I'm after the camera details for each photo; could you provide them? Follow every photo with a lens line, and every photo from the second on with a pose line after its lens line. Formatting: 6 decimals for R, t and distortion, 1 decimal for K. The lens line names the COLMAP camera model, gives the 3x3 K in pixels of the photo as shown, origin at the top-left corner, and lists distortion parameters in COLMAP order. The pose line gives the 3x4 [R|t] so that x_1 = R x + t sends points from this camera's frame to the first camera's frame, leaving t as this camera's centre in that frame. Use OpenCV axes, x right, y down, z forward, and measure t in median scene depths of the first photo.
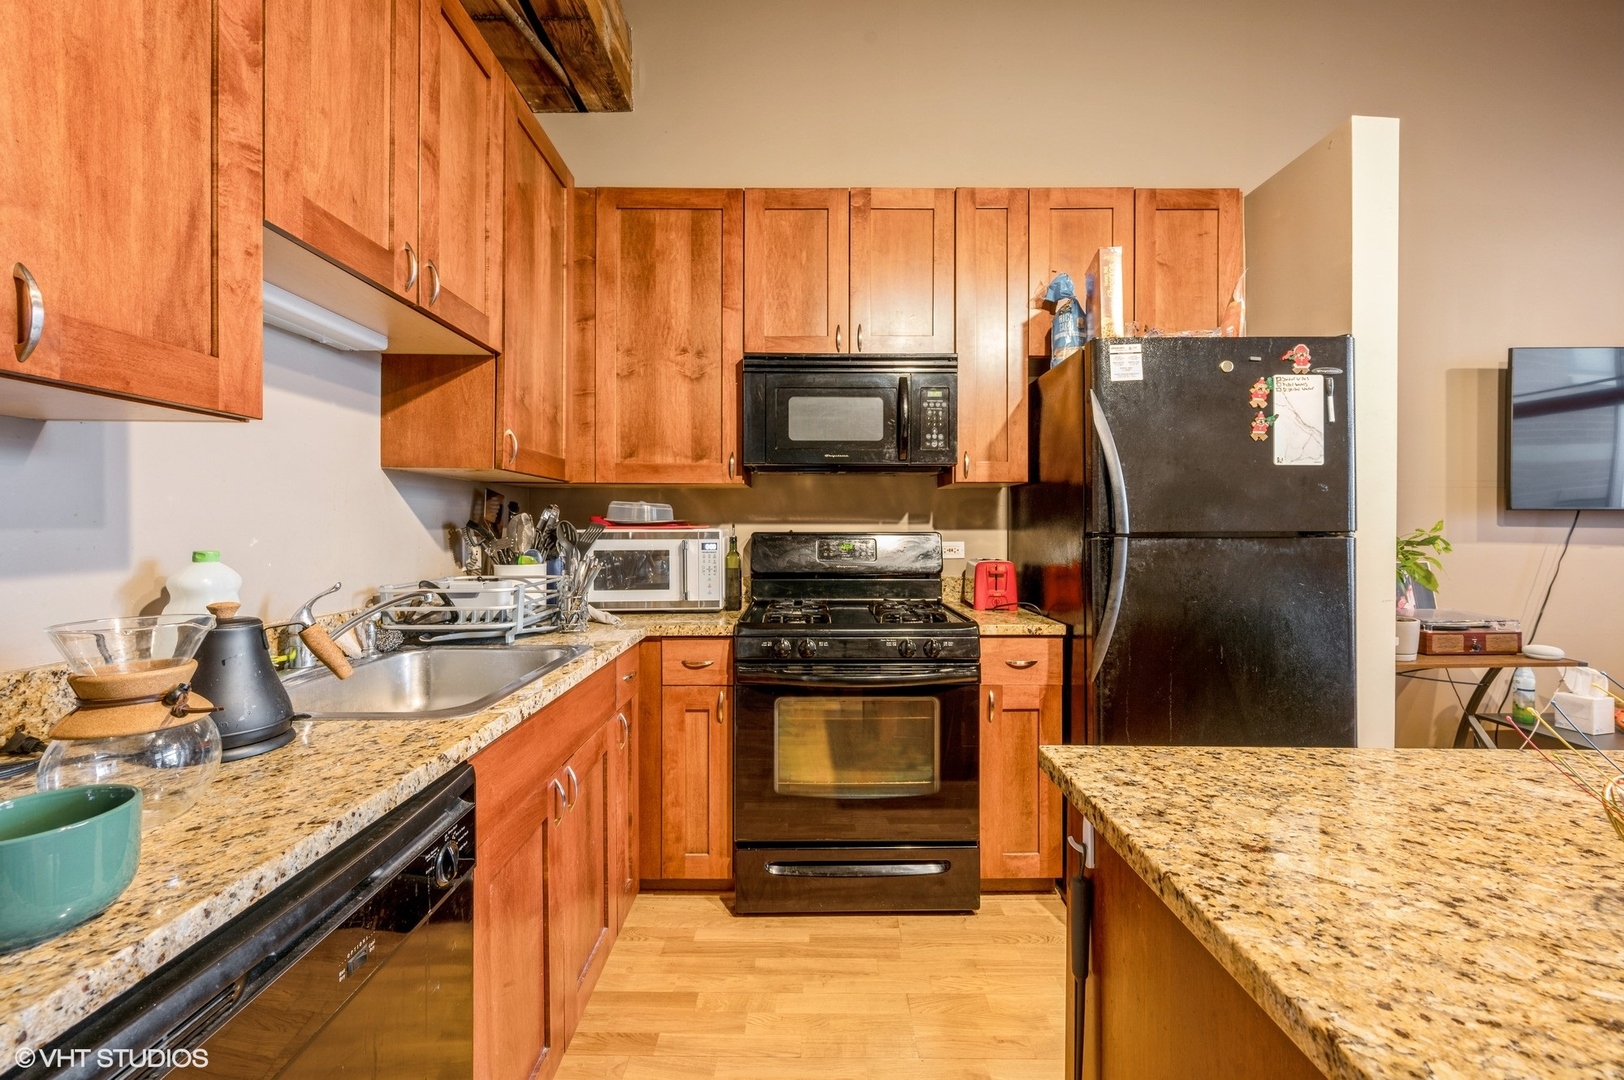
lens RADIAL K [[643.3, 0, 812.9], [0, 643.3, 530.3], [0, 0, 1]] dist [0.000429, 0.000078]
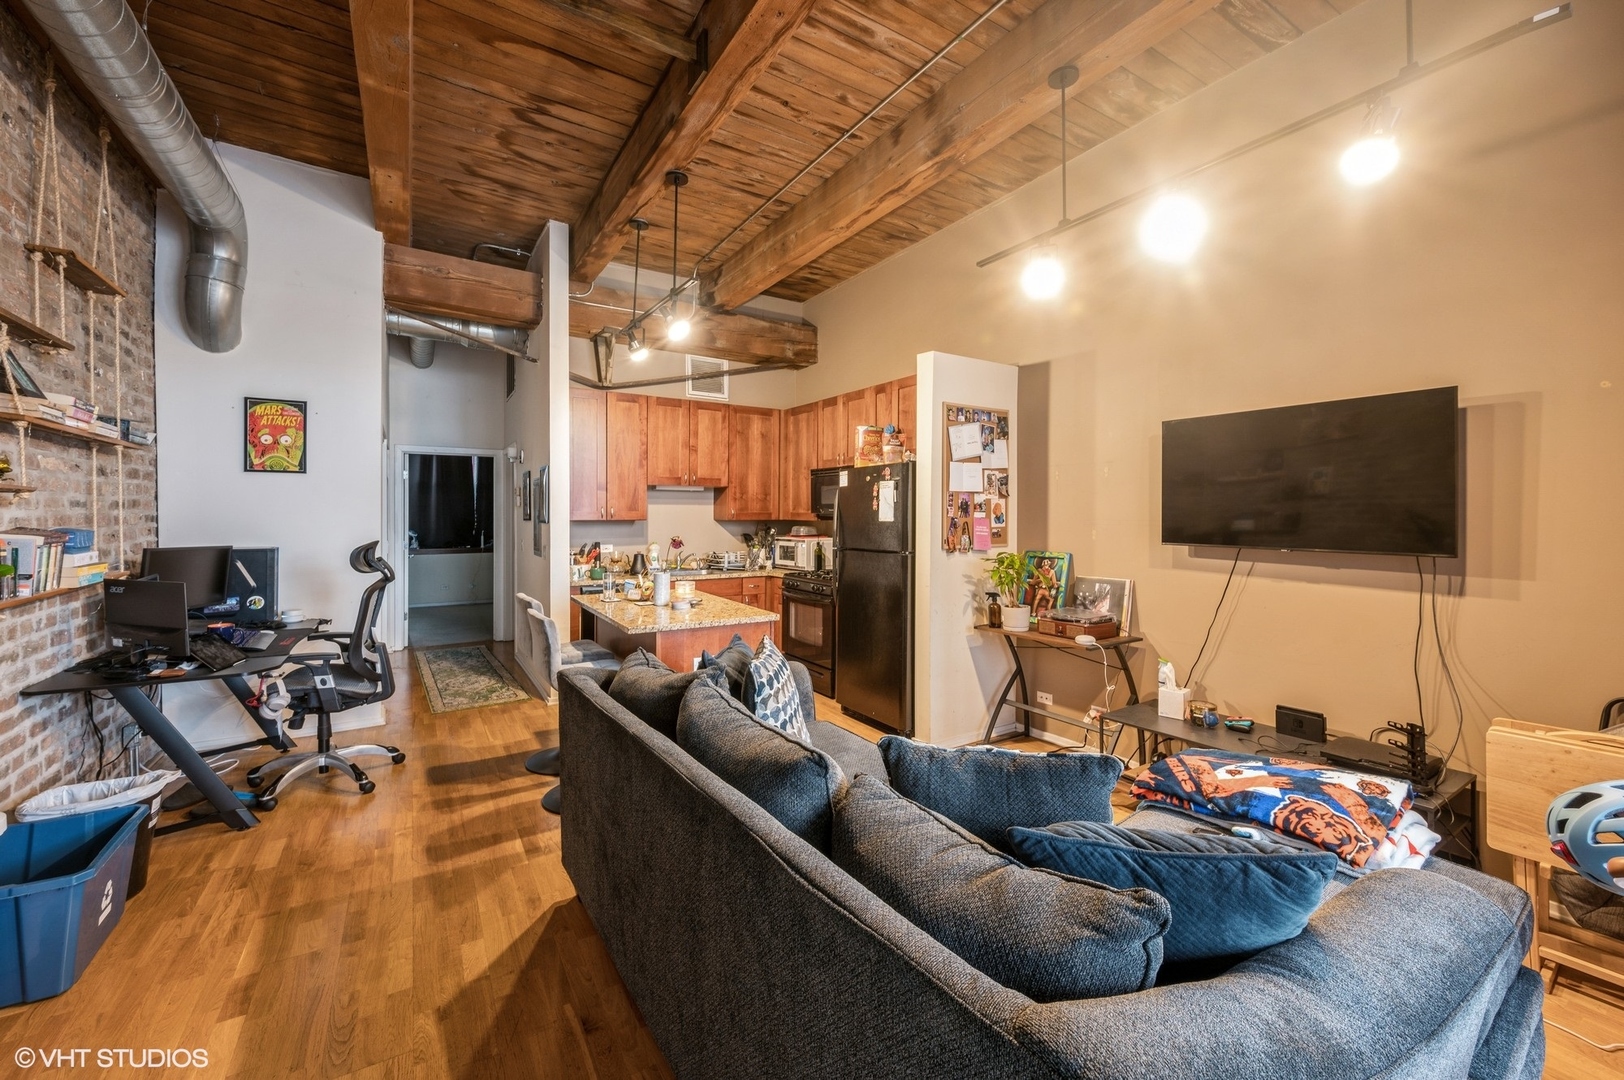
lens RADIAL K [[649.8, 0, 811.2], [0, 649.8, 516.1], [0, 0, 1]] dist [-0.000216, -0.000048]
pose [[0.529824, 0.005451, -0.848090, 2.111753], [-0.007963, 0.999967, 0.001452, -0.099410], [0.848070, 0.005984, 0.529850, -0.358480]]
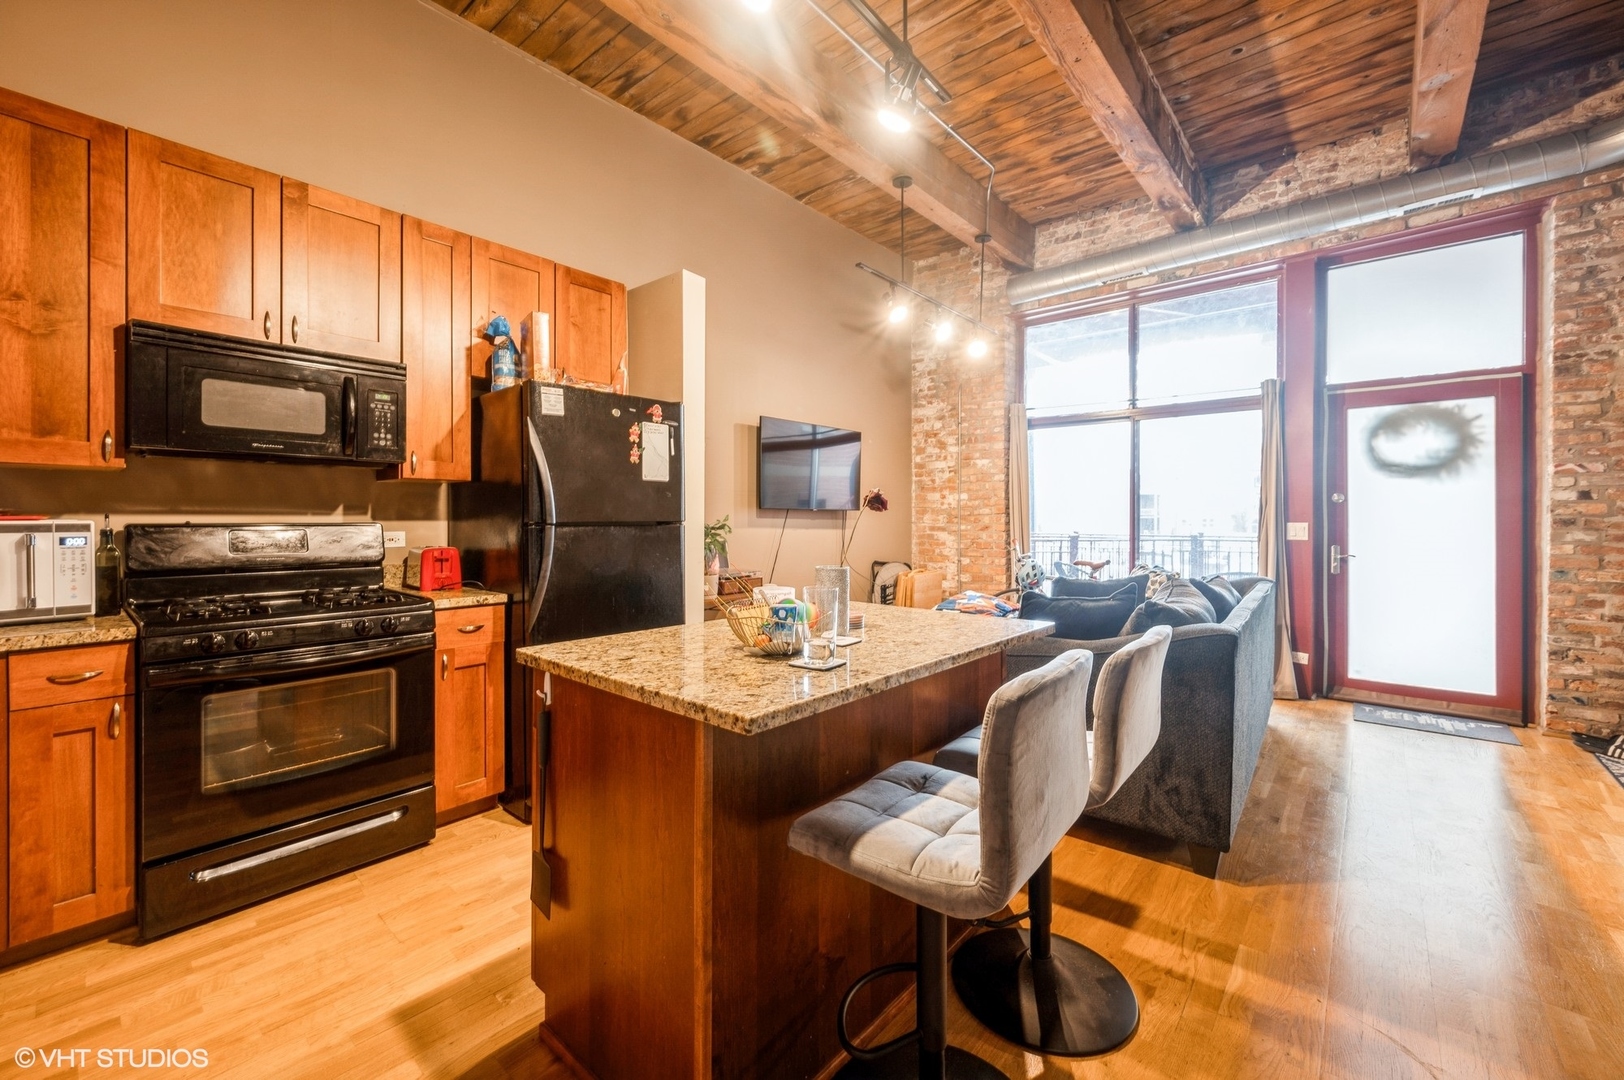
lens RADIAL K [[647.0, 0, 810.8], [0, 647.0, 521.3], [0, 0, 1]] dist [-0.000768, -0.000197]
pose [[0.653247, -0.002122, 0.757142, -0.174596], [0.000868, 0.999998, 0.002054, -0.001599], [-0.757145, -0.000685, 0.653247, -0.283013]]
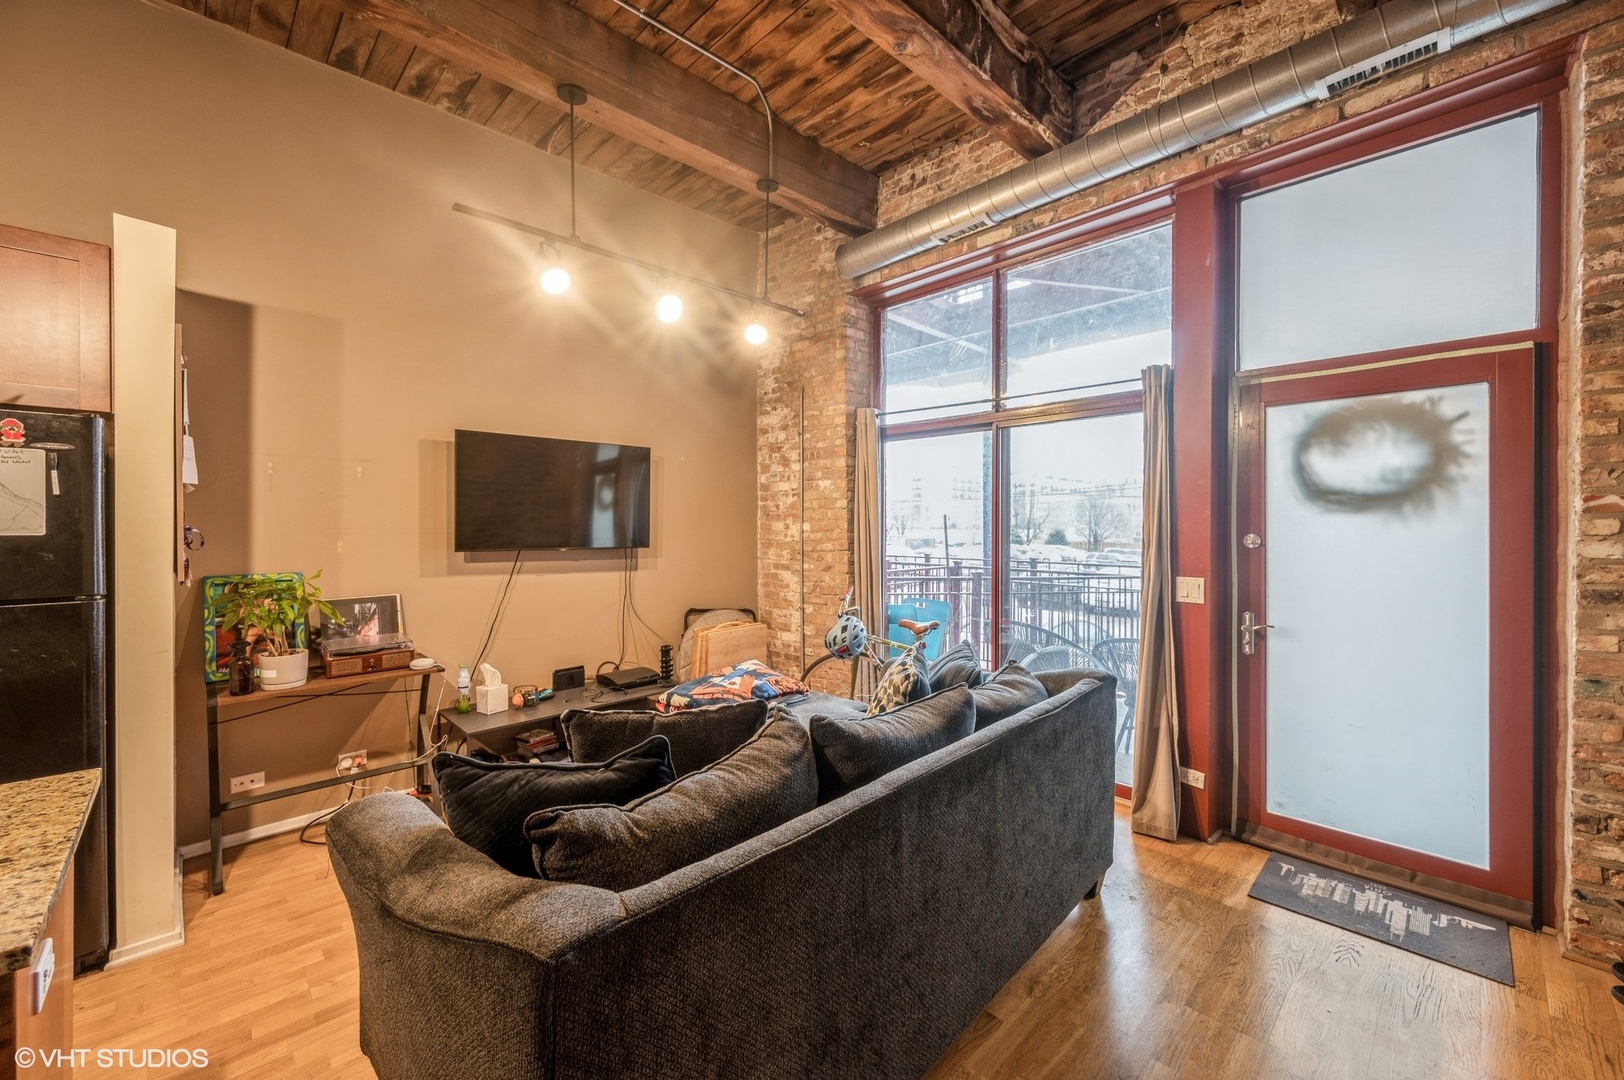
lens RADIAL K [[643.3, 0, 812.9], [0, 643.3, 530.3], [0, 0, 1]] dist [0.000429, 0.000078]
pose [[0.719308, -0.003149, 0.694684, 0.799325], [0.000783, 0.999993, 0.003723, -0.092806], [-0.694691, -0.002134, 0.719305, -0.527891]]
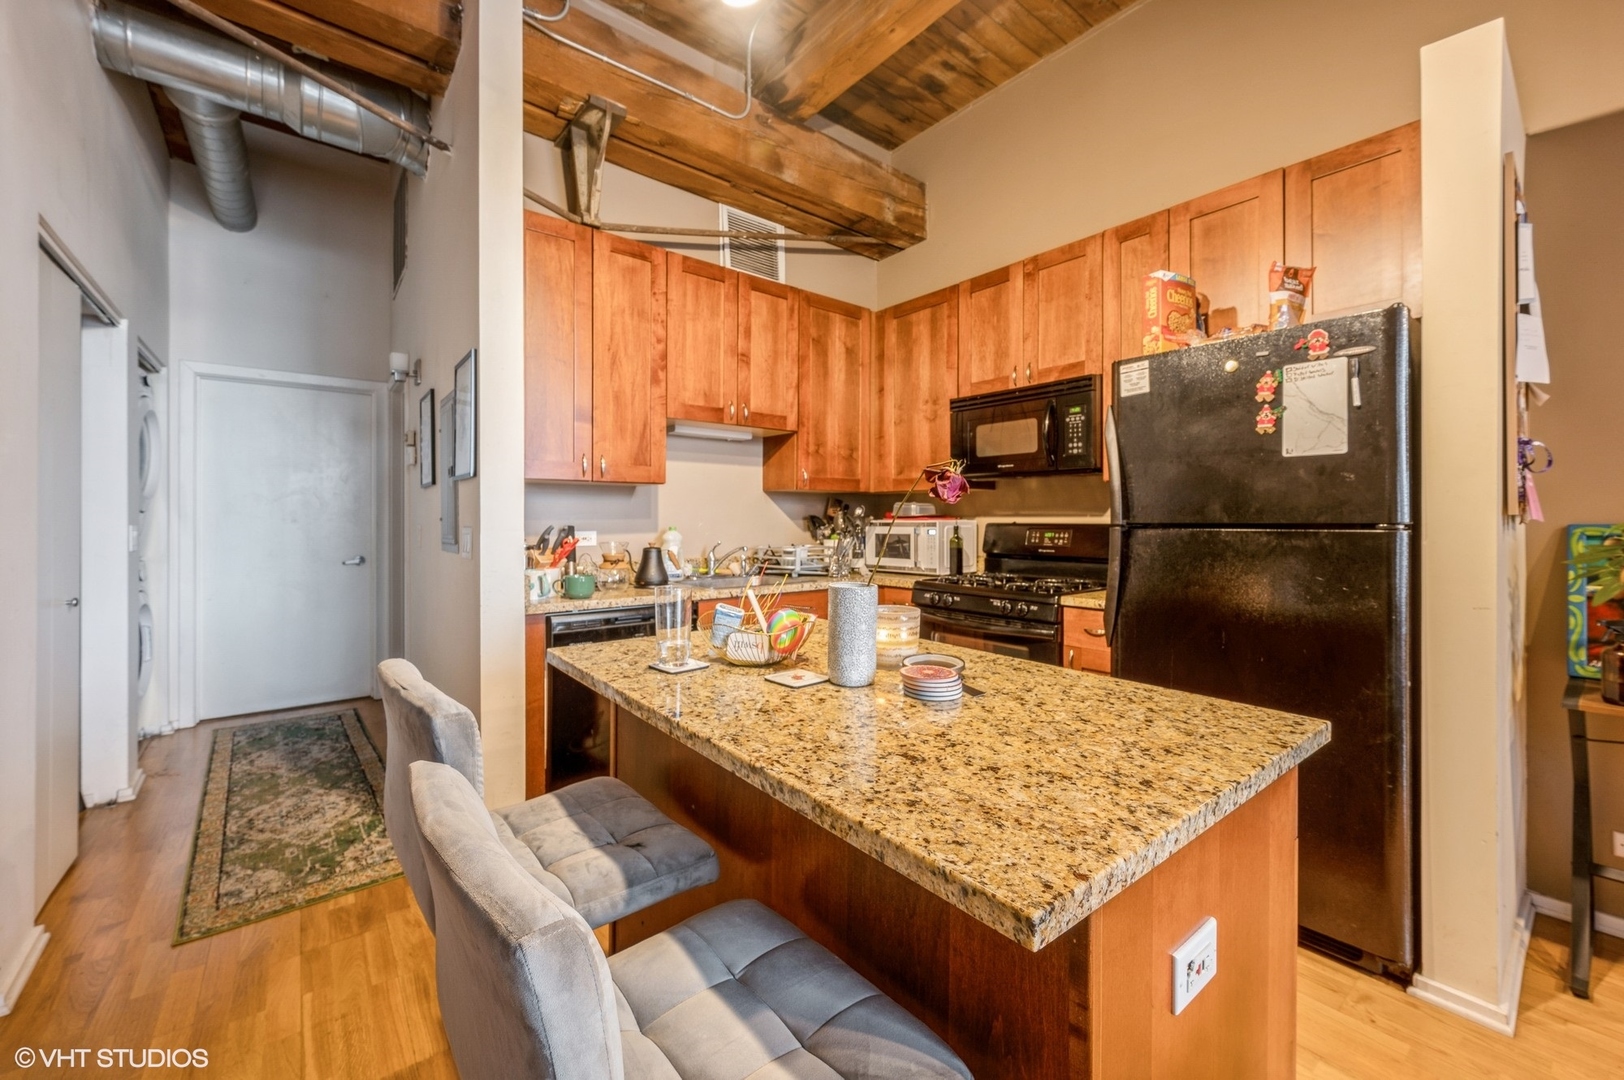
lens RADIAL K [[649.8, 0, 811.2], [0, 649.8, 516.1], [0, 0, 1]] dist [-0.000216, -0.000048]
pose [[0.623476, -0.003884, -0.781833, 0.866129], [-0.004069, 0.999958, -0.008212, 0.001591], [0.781832, 0.008302, 0.623434, -0.164428]]
